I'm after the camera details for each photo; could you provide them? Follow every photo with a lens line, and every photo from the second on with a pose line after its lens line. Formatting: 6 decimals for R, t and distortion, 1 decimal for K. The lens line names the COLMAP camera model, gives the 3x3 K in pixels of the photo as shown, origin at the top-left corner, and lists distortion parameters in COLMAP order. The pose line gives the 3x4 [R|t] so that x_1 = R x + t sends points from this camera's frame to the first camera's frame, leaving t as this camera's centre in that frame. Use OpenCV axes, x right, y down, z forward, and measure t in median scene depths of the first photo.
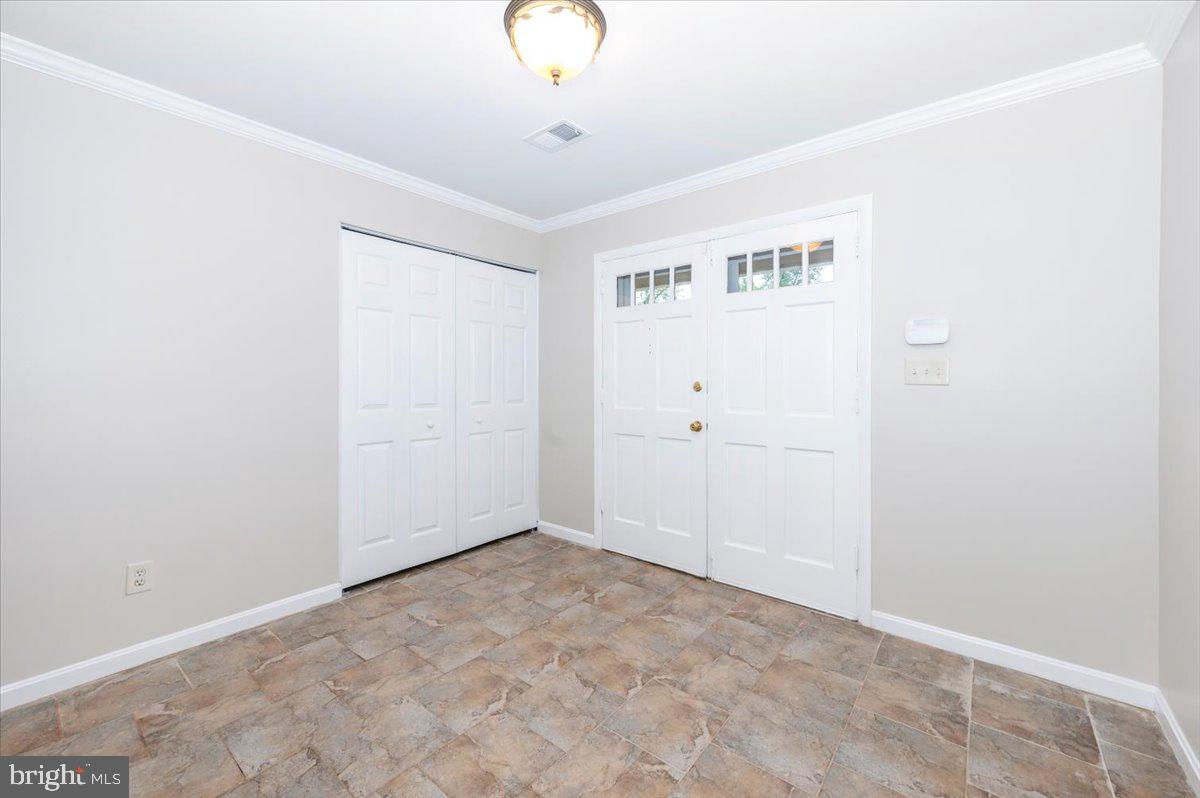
lens RADIAL K [[480.7, 0, 595.9], [0, 480.7, 378.9], [0, 0, 1]] dist [0.002816, -0.000496]
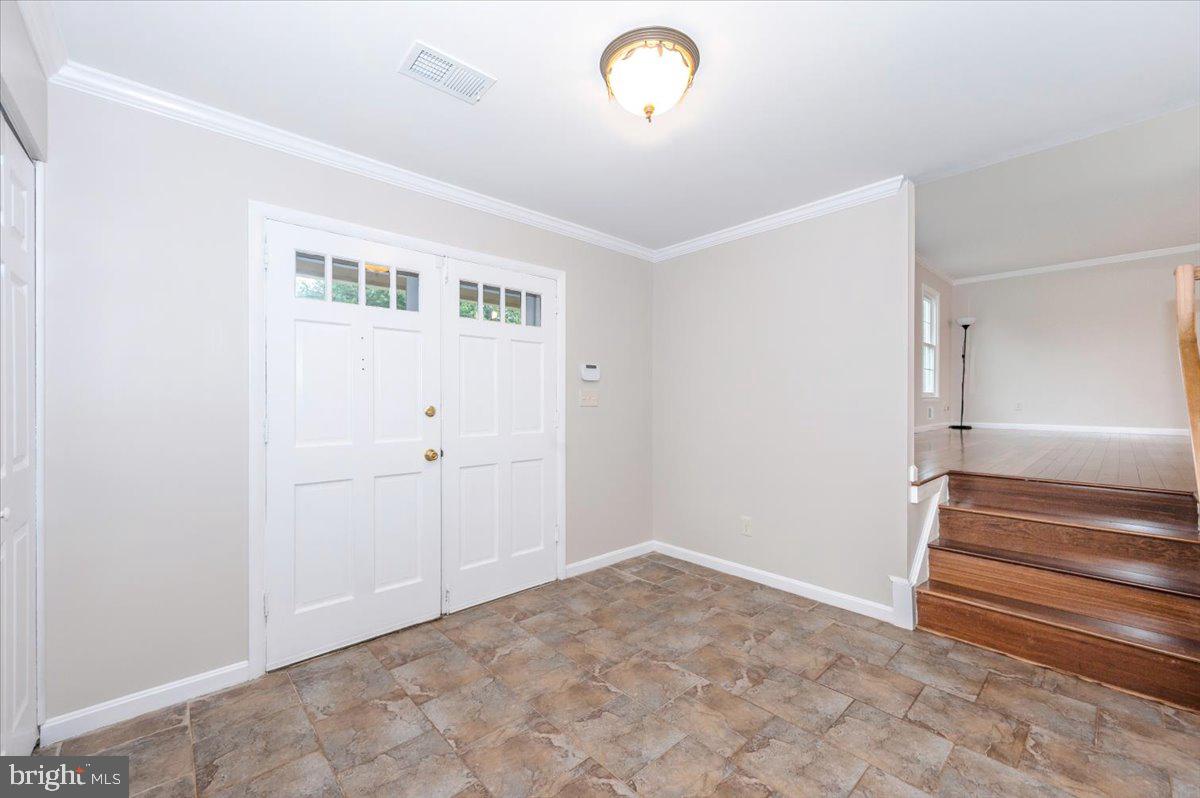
lens RADIAL K [[480.7, 0, 599.7], [0, 480.7, 399.5], [0, 0, 1]] dist [0.002816, -0.000496]
pose [[0.141147, 0.002645, 0.989985, -0.805761], [0.000823, 0.999996, -0.002789, -0.004640], [-0.989988, 0.001208, 0.141144, 0.696032]]
